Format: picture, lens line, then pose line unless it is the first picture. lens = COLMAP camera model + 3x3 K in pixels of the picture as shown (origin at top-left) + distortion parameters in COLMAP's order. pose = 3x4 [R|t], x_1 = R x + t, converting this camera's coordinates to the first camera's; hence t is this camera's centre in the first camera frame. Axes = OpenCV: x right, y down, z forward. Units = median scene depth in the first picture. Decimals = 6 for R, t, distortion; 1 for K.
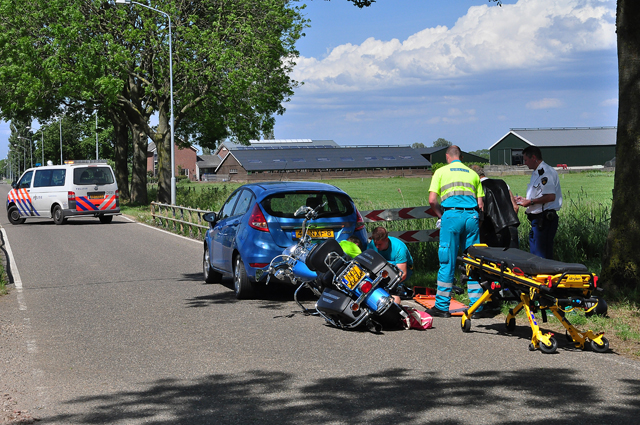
lens RADIAL K [[1296.3, 0, 320.3], [0, 1296.3, 211.7], [0, 0, 1]] dist [0.332120, 0.000000]
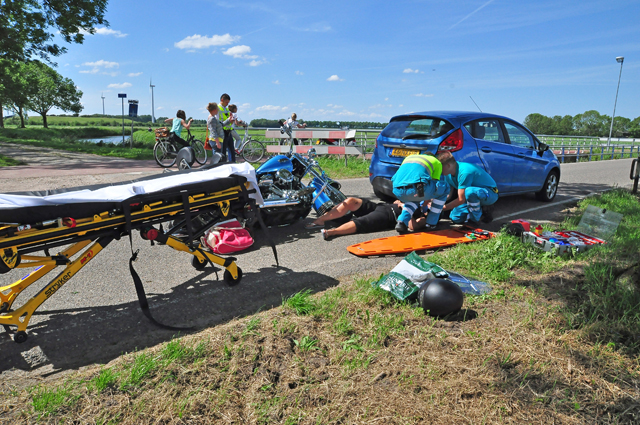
lens RADIAL K [[436.4, 0, 319.2], [0, 436.4, 210.8], [0, 0, 1]] dist [-0.046301, 0.019260]
pose [[0.433254, 0.203824, -0.877922, 0.110761], [-0.064697, 0.978613, 0.195272, -0.001132], [0.898947, -0.027803, 0.437174, 0.271722]]
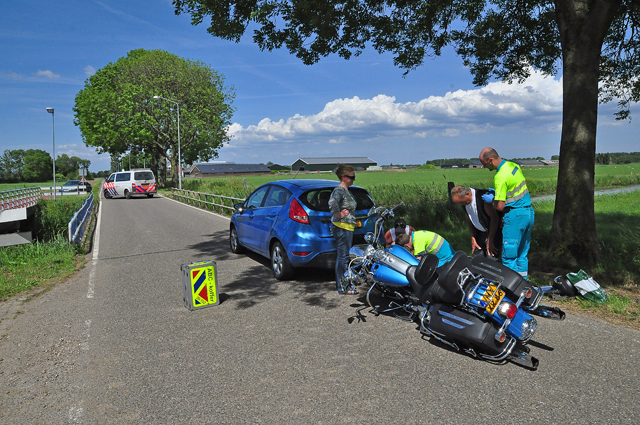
lens RADIAL K [[458.4, 0, 325.6], [0, 458.4, 217.3], [0, 0, 1]] dist [-0.103297, 0.057753]
pose [[0.977535, -0.022014, 0.209622, -0.038974], [0.008342, 0.997792, 0.065885, -0.005976], [-0.210610, -0.062656, 0.975560, 0.214264]]
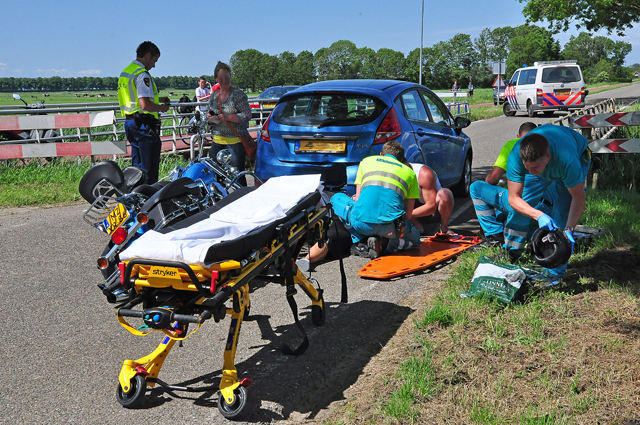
lens RADIAL K [[933.3, 0, 320.1], [0, 933.3, 214.9], [0, 0, 1]] dist [0.129959, 0.000000]
pose [[0.831025, 0.078624, -0.550650, 0.111453], [-0.012804, 0.992401, 0.122377, -0.003979], [0.556088, -0.094648, 0.825717, 0.186481]]
